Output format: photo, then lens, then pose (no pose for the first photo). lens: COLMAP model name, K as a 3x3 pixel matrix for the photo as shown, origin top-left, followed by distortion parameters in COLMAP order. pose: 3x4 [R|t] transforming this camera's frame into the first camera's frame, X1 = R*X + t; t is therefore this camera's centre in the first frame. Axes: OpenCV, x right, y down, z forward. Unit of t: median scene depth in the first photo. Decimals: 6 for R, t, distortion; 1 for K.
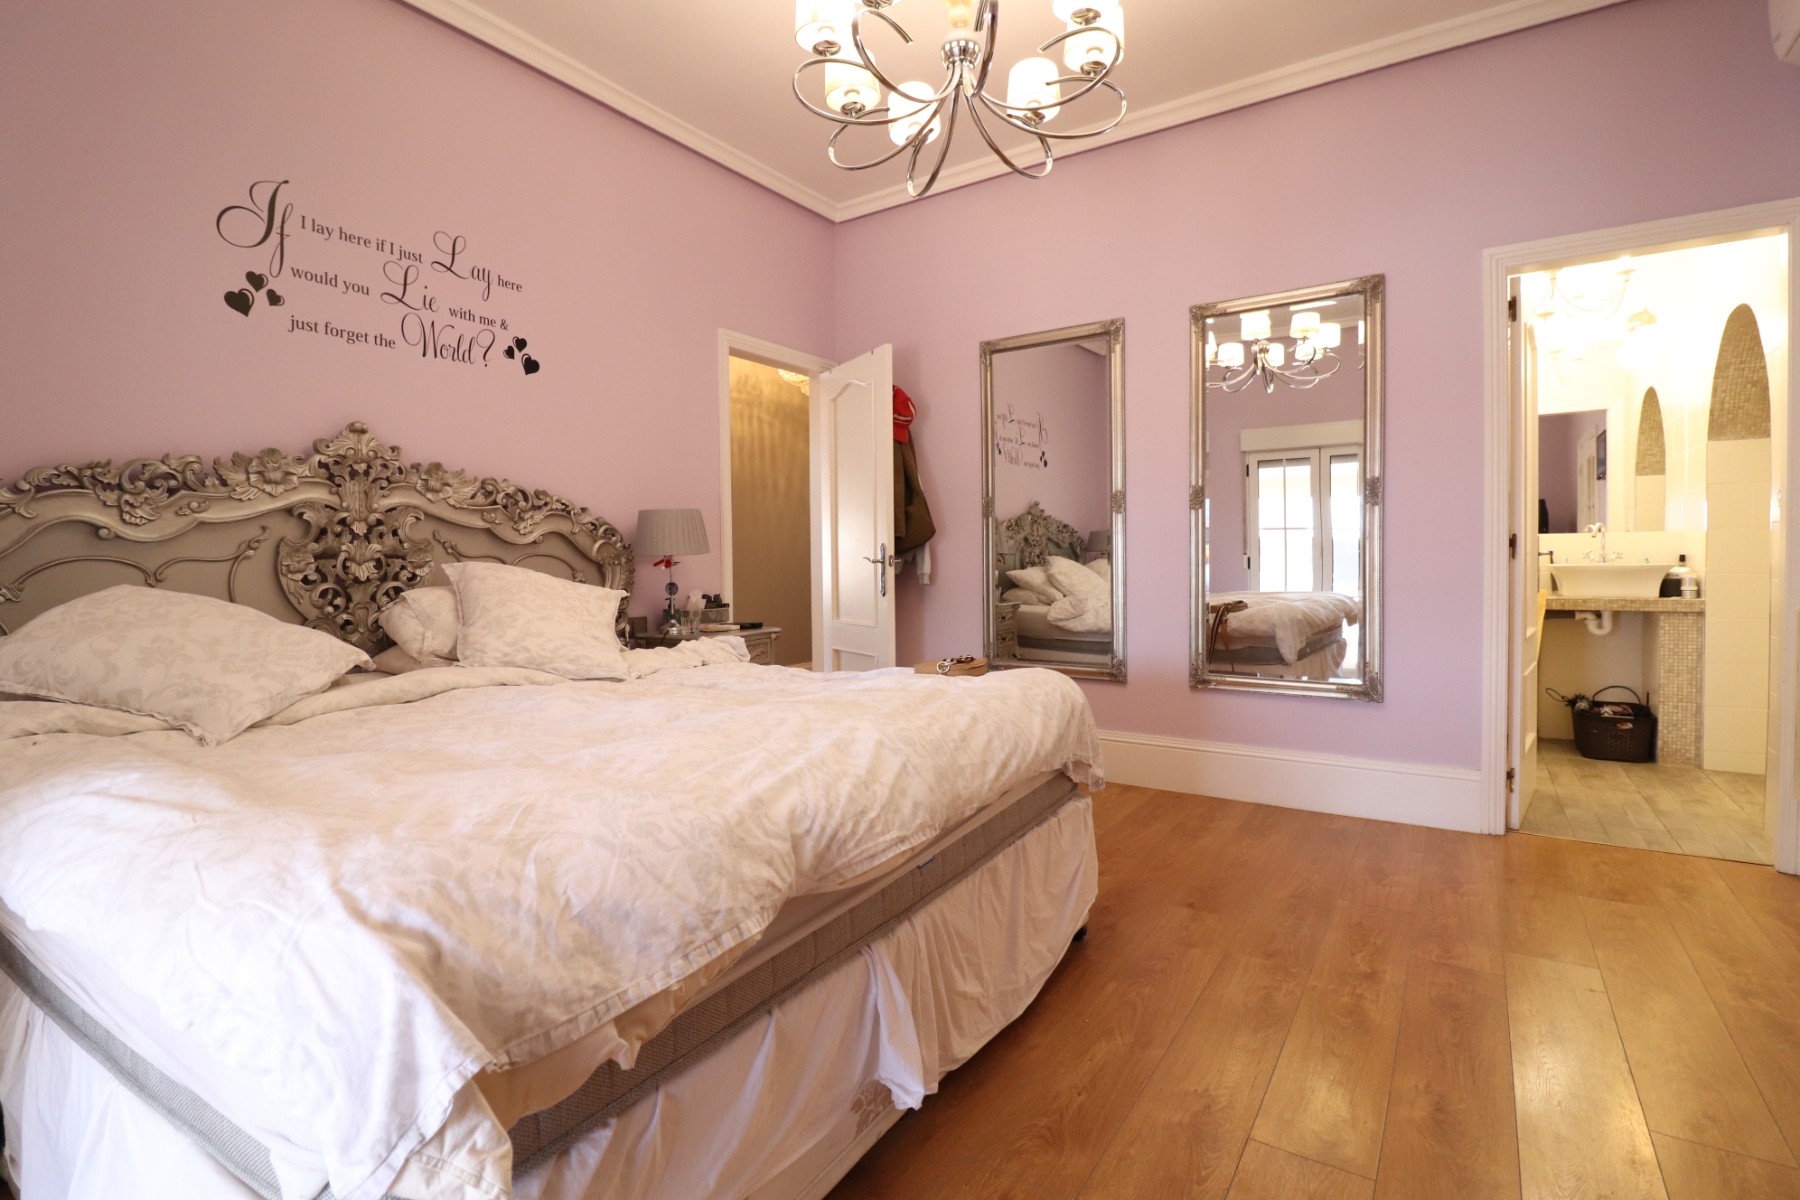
lens RADIAL K [[831.2, 0, 901.9], [0, 831.2, 584.3], [0, 0, 1]] dist [-0.030287, 0.000230]
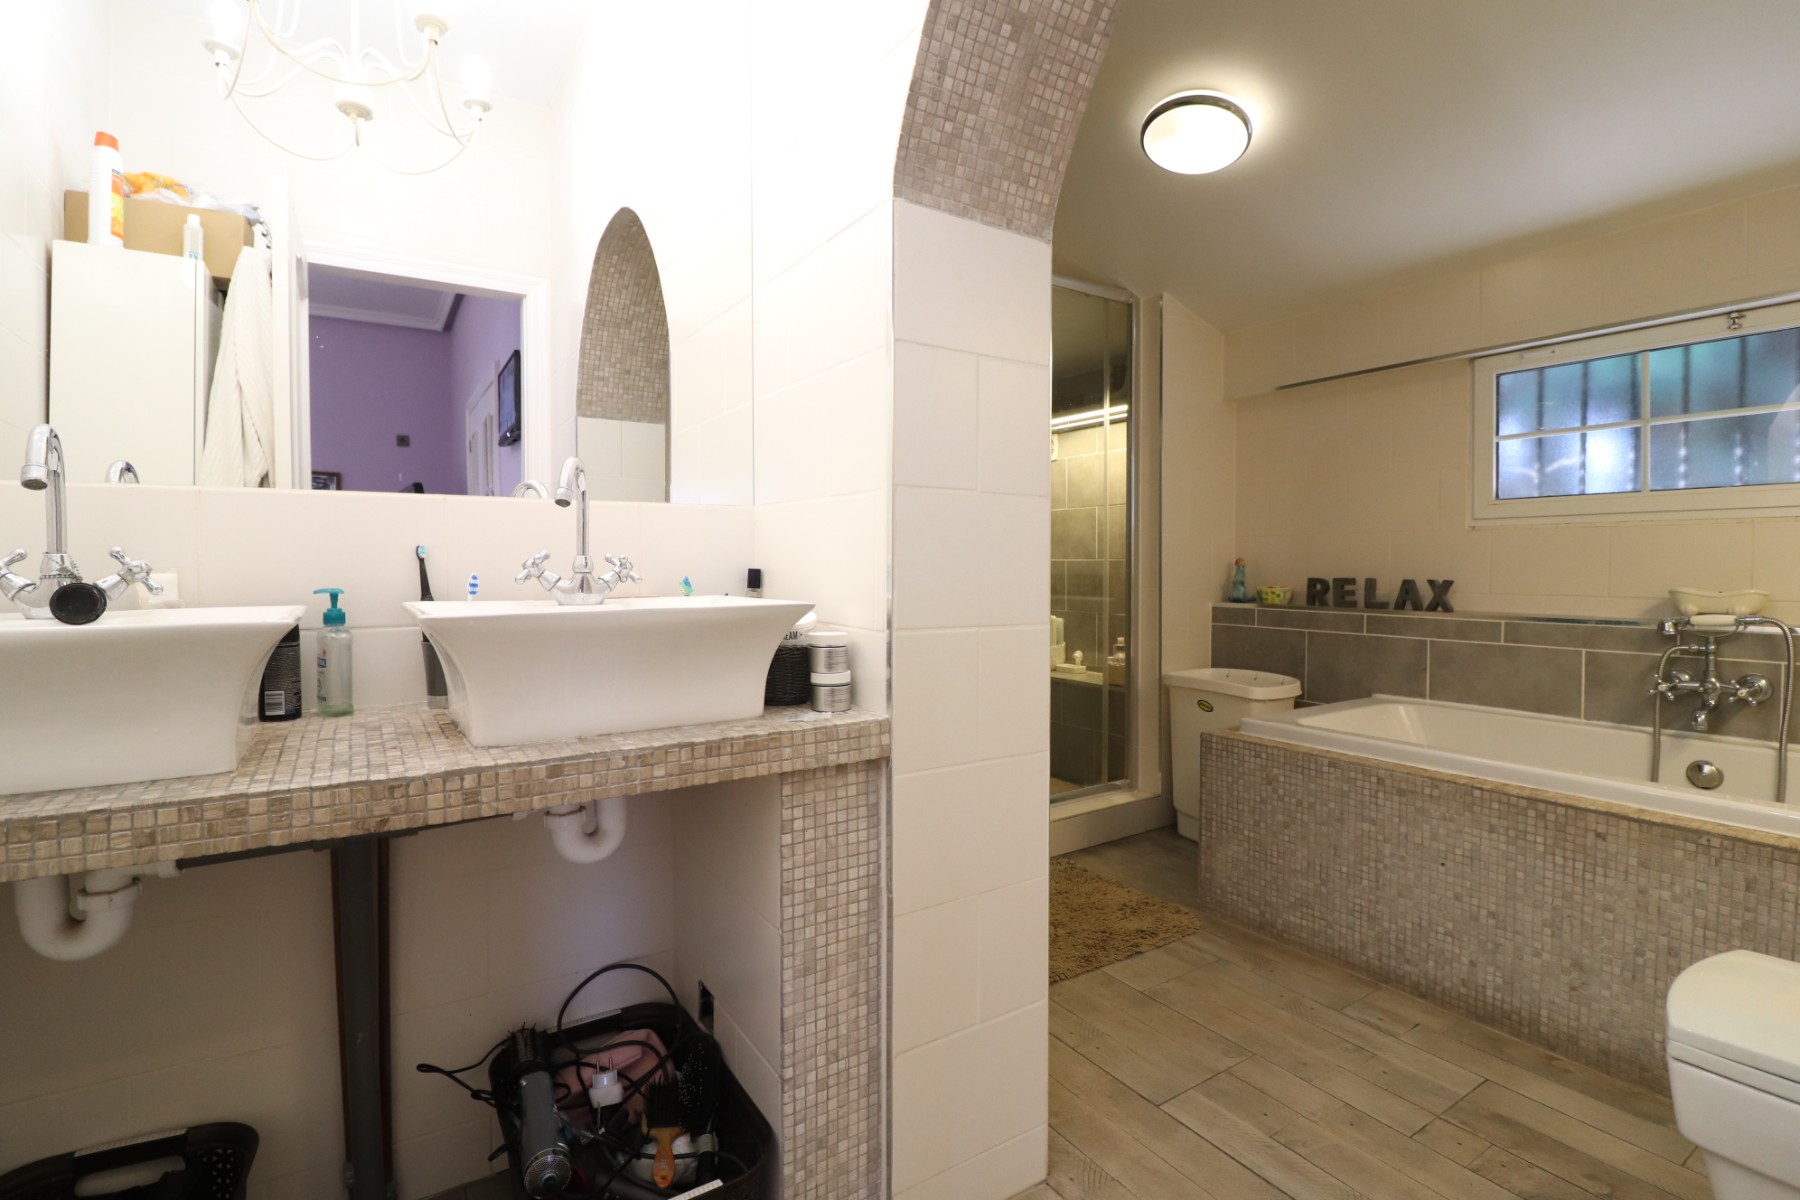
lens RADIAL K [[840.9, 0, 899.4], [0, 840.9, 590.7], [0, 0, 1]] dist [0.010299, -0.011289]
pose [[0.386048, -0.008323, 0.922441, 0.666359], [0.025065, 0.999685, -0.001470, -0.027782], [-0.922138, 0.023689, 0.386135, 0.828086]]
